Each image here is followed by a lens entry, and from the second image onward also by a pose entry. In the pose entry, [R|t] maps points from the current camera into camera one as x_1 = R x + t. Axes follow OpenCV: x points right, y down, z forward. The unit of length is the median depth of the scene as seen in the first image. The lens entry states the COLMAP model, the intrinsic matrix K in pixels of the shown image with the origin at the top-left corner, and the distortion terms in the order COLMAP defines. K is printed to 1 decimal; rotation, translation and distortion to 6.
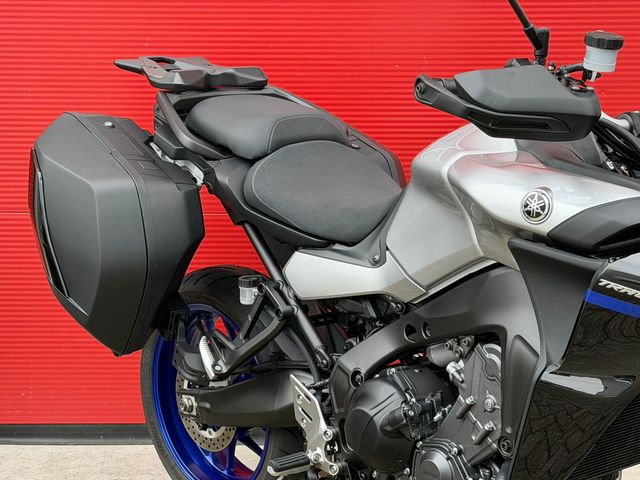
lens RADIAL K [[1441.4, 0, 316.3], [0, 1441.4, 254.6], [0, 0, 1]] dist [0.141227, 0.000000]
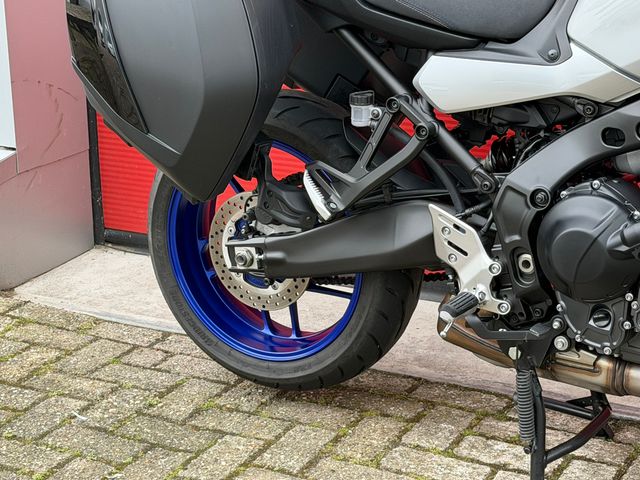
lens RADIAL K [[1441.4, 0, 307.1], [0, 1441.4, 256.1], [0, 0, 1]] dist [0.141227, 0.000000]
pose [[0.950493, -0.098103, 0.294855, -0.348133], [0.069856, 0.992029, 0.104878, 0.020288], [-0.302793, -0.079089, 0.949769, 0.224933]]
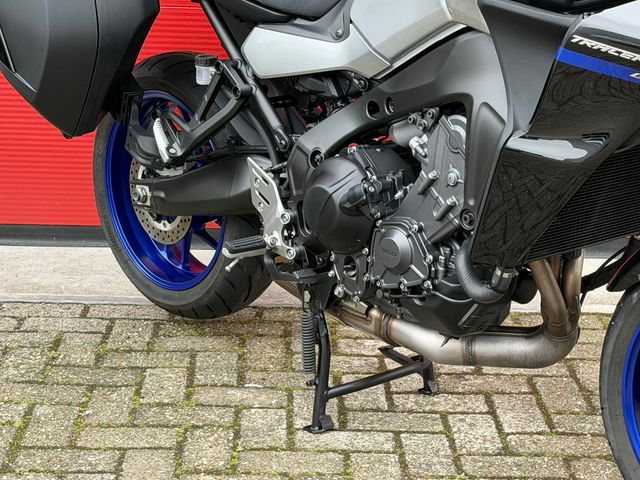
lens RADIAL K [[1441.4, 0, 326.2], [0, 1441.4, 253.8], [0, 0, 1]] dist [0.141227, 0.000000]
pose [[0.999320, 0.017859, 0.032259, 0.004663], [-0.020853, 0.995257, 0.095017, 0.056224], [-0.030410, -0.095625, 0.994953, 0.034392]]
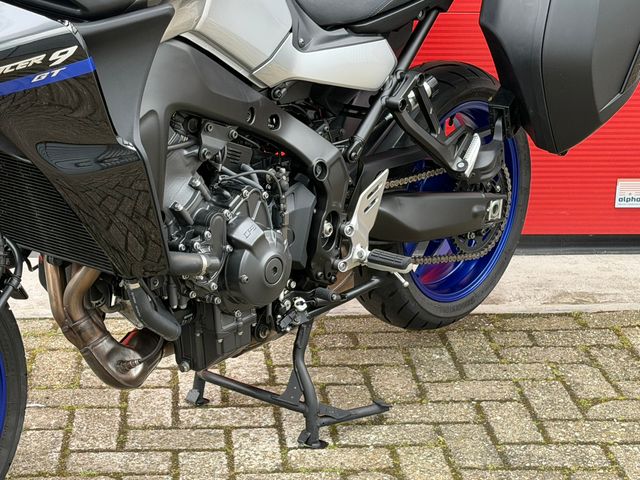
lens RADIAL K [[1441.4, 0, 304.4], [0, 1441.4, 262.6], [0, 0, 1]] dist [0.141227, 0.000000]
pose [[0.996854, -0.008533, 0.078800, 0.098573], [-0.000714, 0.993180, 0.116586, 0.033551], [-0.079258, -0.116275, 0.990050, 0.059632]]
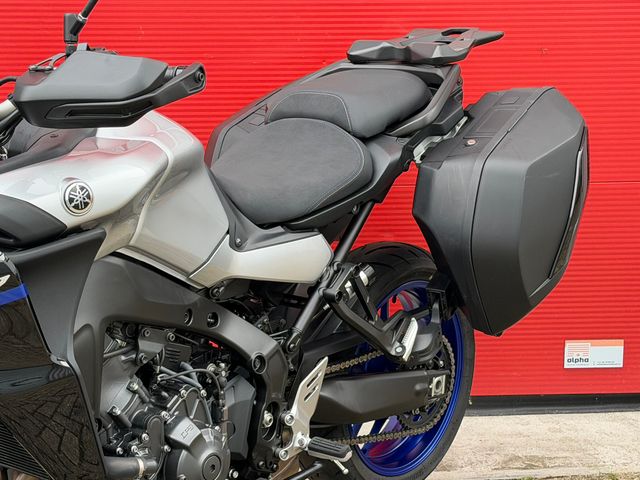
lens RADIAL K [[1441.4, 0, 316.6], [0, 1441.4, 249.5], [0, 0, 1]] dist [0.141227, 0.000000]
pose [[0.995578, -0.020684, 0.091632, 0.134116], [0.017671, 0.999280, 0.033580, -0.024870], [-0.092261, -0.031812, 0.995227, 0.027189]]
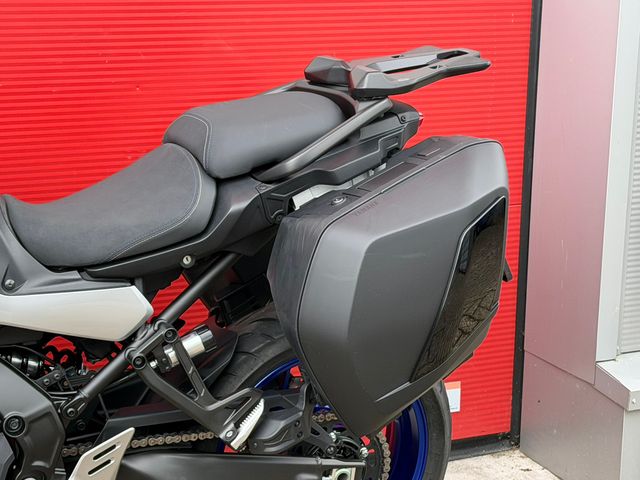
lens RADIAL K [[1441.4, 0, 322.9], [0, 1441.4, 245.3], [0, 0, 1]] dist [0.141227, 0.000000]
pose [[0.934024, 0.120802, -0.336163, 0.619998], [-0.096356, 0.991401, 0.088543, -0.112679], [0.343968, -0.050310, 0.937632, 0.260680]]
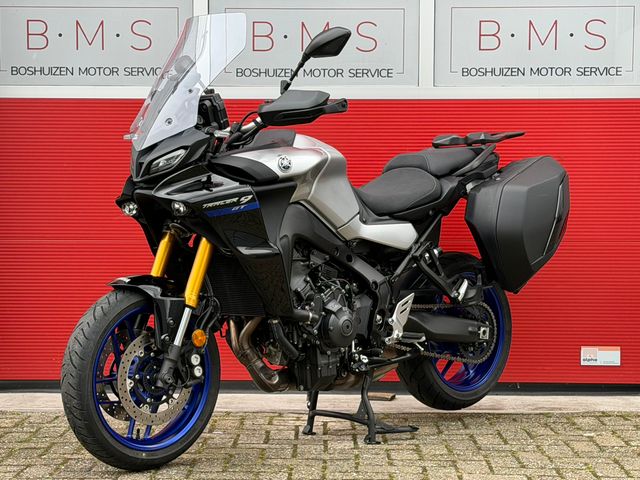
lens RADIAL K [[1441.4, 0, 311.5], [0, 1441.4, 250.3], [0, 0, 1]] dist [0.141227, 0.000000]
pose [[0.999893, 0.003127, -0.014319, 0.131101], [-0.005436, 0.986407, -0.164230, 0.327836], [0.013611, 0.164290, 0.986318, -0.748180]]
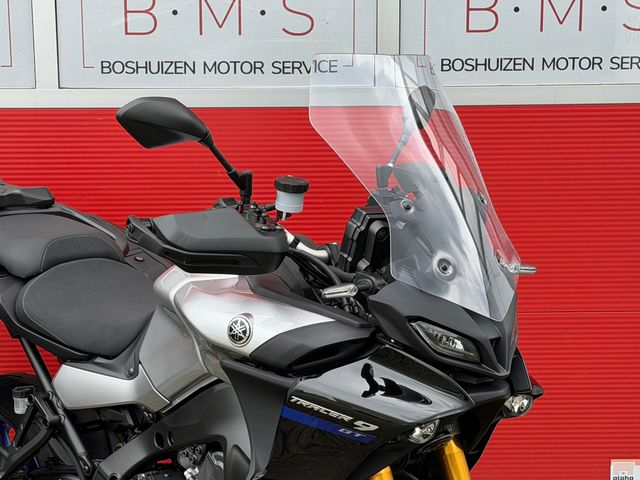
lens RADIAL K [[1441.4, 0, 313.9], [0, 1441.4, 254.8], [0, 0, 1]] dist [0.141227, 0.000000]
pose [[0.998732, -0.013185, 0.048583, 0.124442], [0.015454, 0.998792, -0.046641, -0.031139], [-0.047909, 0.047332, 0.997730, -0.094150]]
